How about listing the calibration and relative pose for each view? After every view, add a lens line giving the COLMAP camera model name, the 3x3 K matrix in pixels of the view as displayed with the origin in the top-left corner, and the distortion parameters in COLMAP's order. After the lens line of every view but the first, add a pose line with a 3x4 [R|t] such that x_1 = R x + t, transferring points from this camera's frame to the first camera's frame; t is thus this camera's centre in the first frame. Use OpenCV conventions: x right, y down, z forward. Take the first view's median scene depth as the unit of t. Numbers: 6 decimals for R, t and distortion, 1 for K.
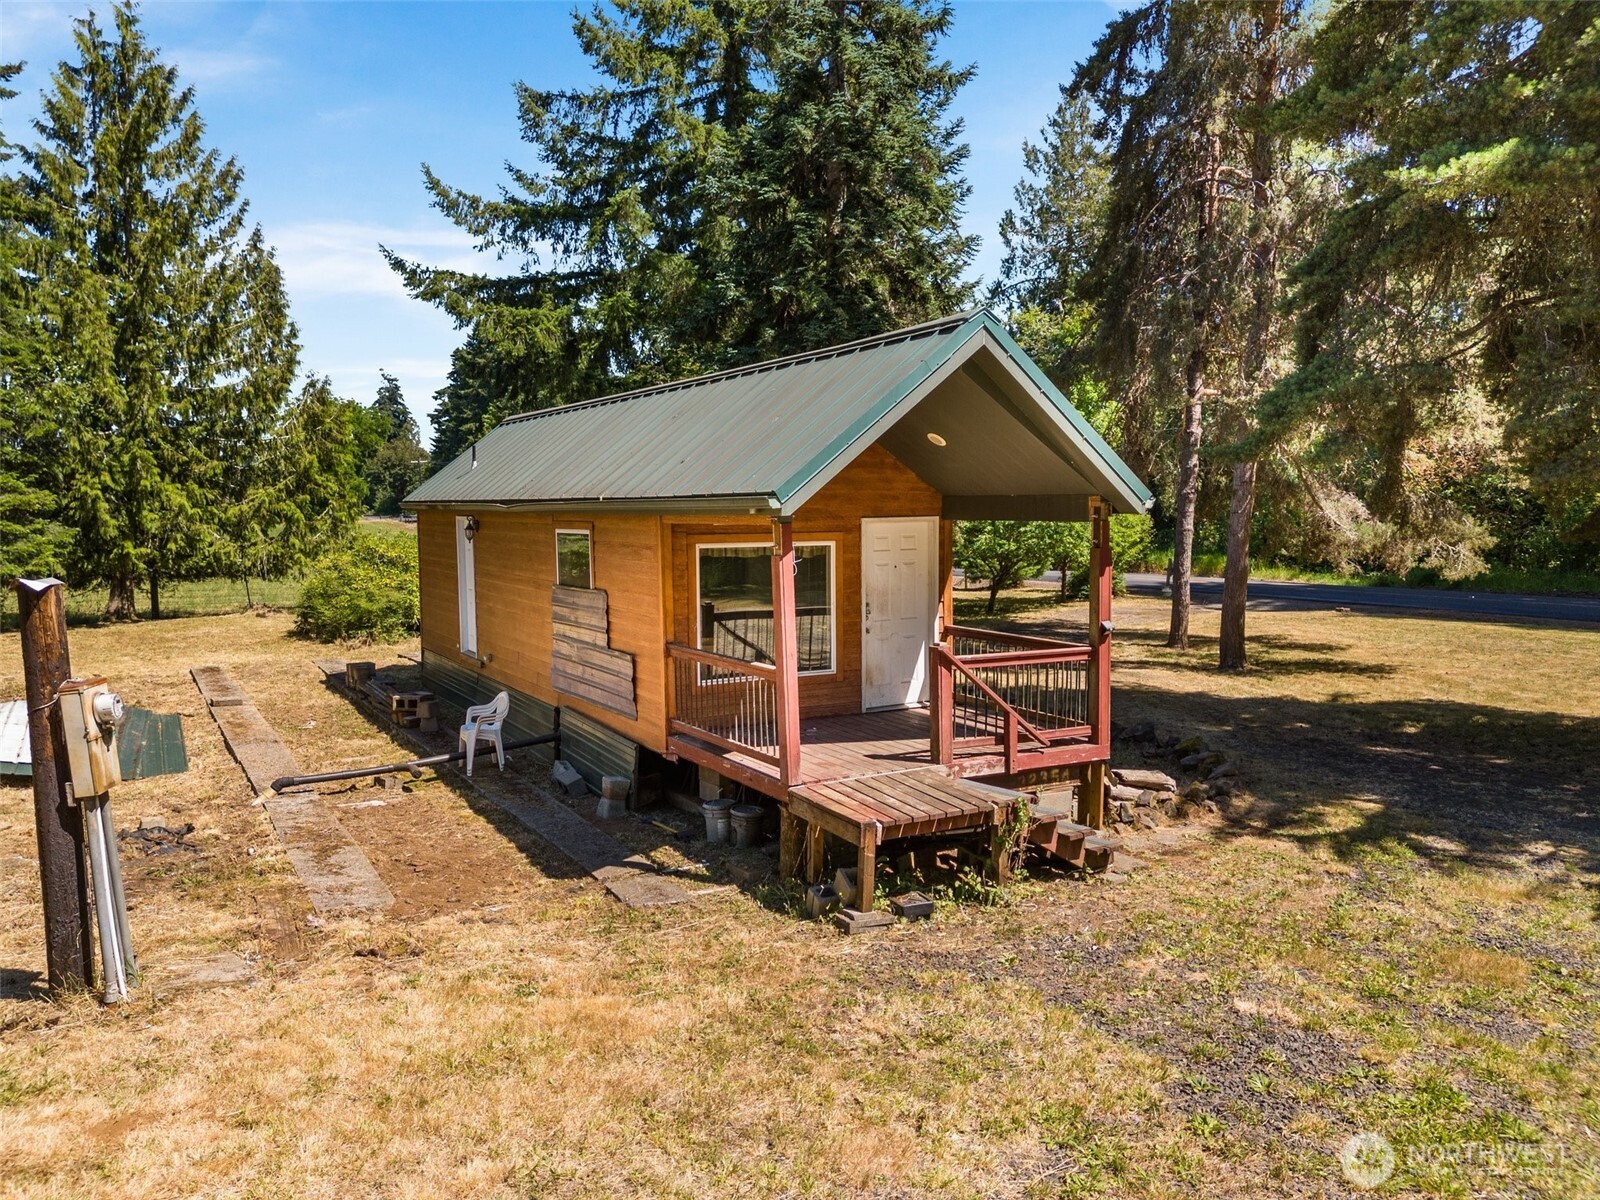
lens RADIAL K [[1186.7, 0, 800.0], [0, 1186.7, 600.0], [0, 0, 1]] dist [0.082428, -0.076207]
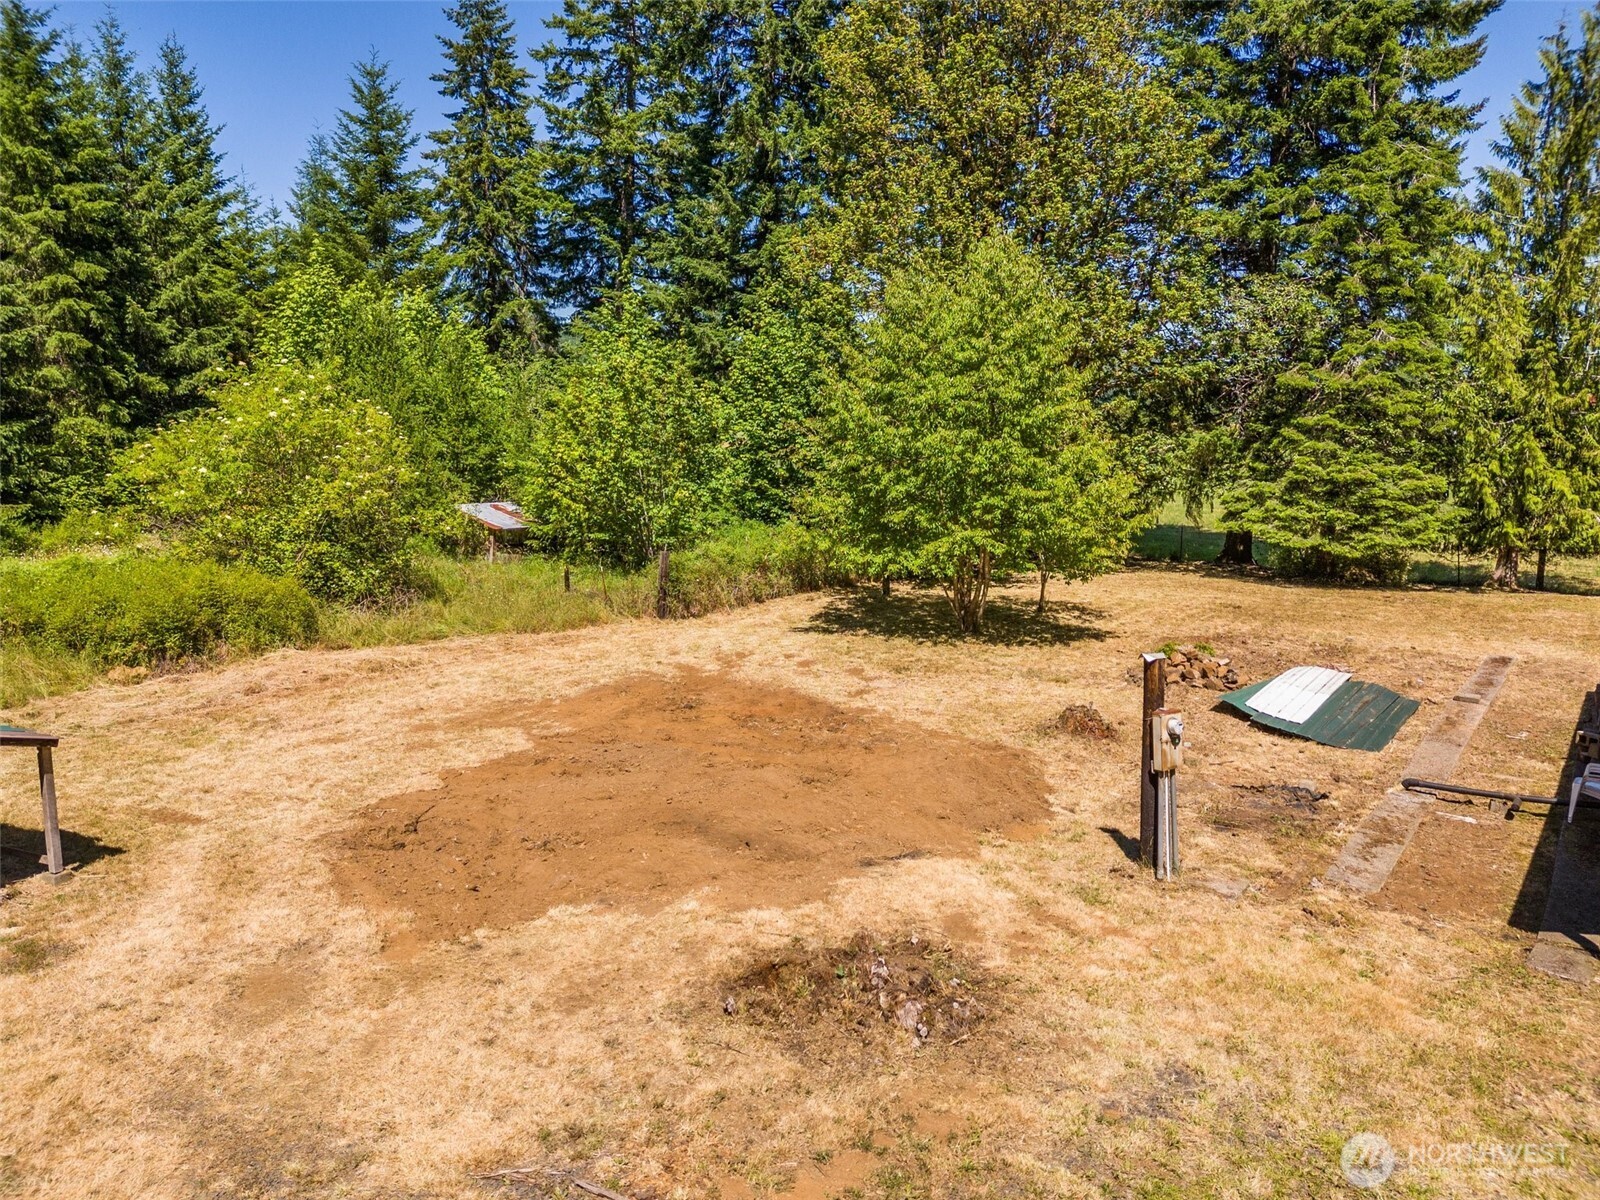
lens RADIAL K [[1186.7, 0, 800.0], [0, 1186.7, 600.0], [0, 0, 1]] dist [0.082428, -0.076207]
pose [[0.427678, 0.143132, -0.892527, 0.176122], [-0.079335, 0.989517, 0.120671, -0.061832], [0.900443, 0.019201, 0.434551, -0.073328]]
